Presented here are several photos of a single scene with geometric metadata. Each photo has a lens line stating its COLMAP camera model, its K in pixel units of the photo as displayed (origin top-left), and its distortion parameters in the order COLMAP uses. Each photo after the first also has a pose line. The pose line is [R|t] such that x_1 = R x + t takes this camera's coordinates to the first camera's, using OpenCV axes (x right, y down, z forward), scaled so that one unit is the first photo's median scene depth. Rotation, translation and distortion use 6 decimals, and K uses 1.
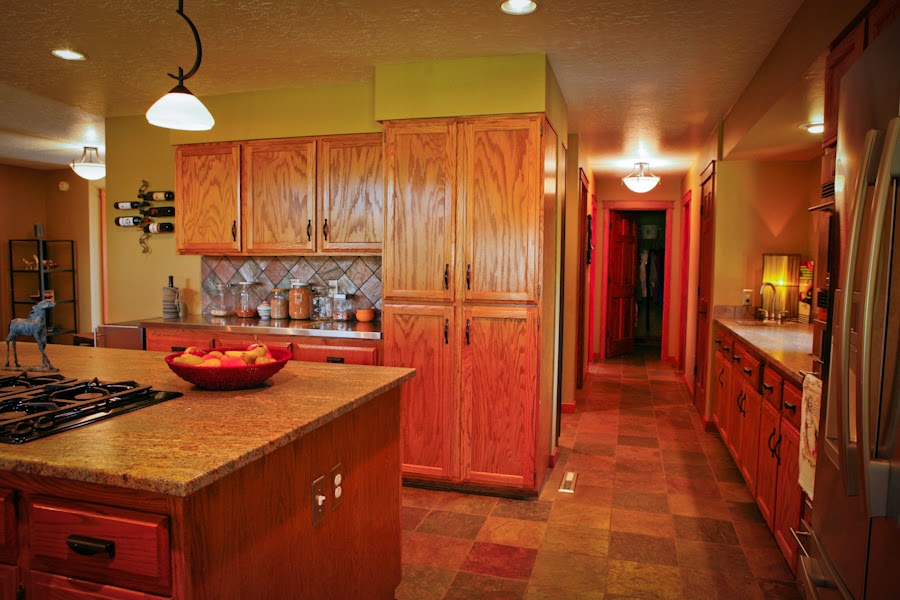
lens RADIAL K [[621.0, 0, 452.3], [0, 621.0, 301.3], [0, 0, 1]] dist [-0.104022, 0.078461]
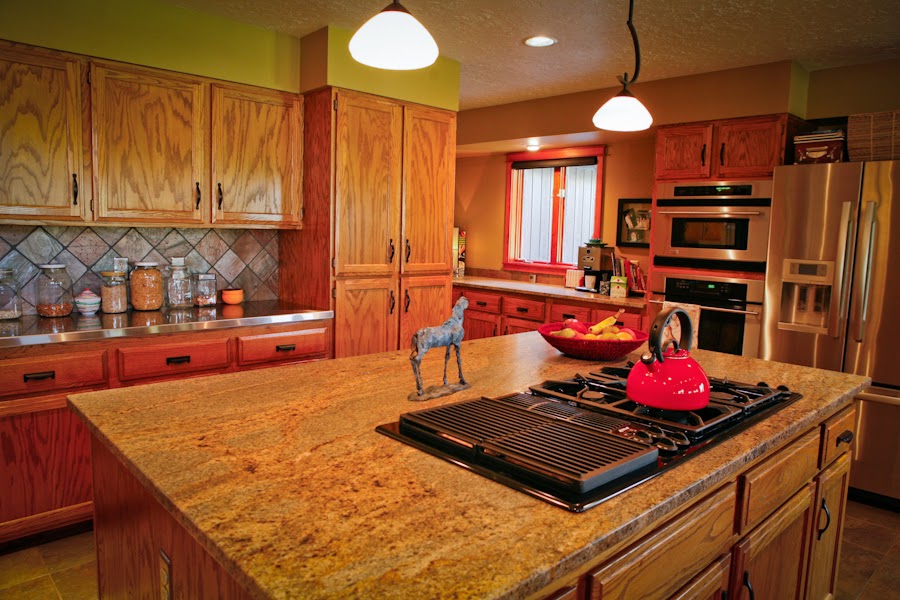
lens RADIAL K [[621.0, 0, 452.3], [0, 621.0, 301.3], [0, 0, 1]] dist [-0.104022, 0.078461]
pose [[0.515828, -0.091099, 0.851835, -0.752025], [0.037015, 0.995771, 0.084077, -0.034013], [-0.855892, -0.011839, 0.517019, 0.316366]]
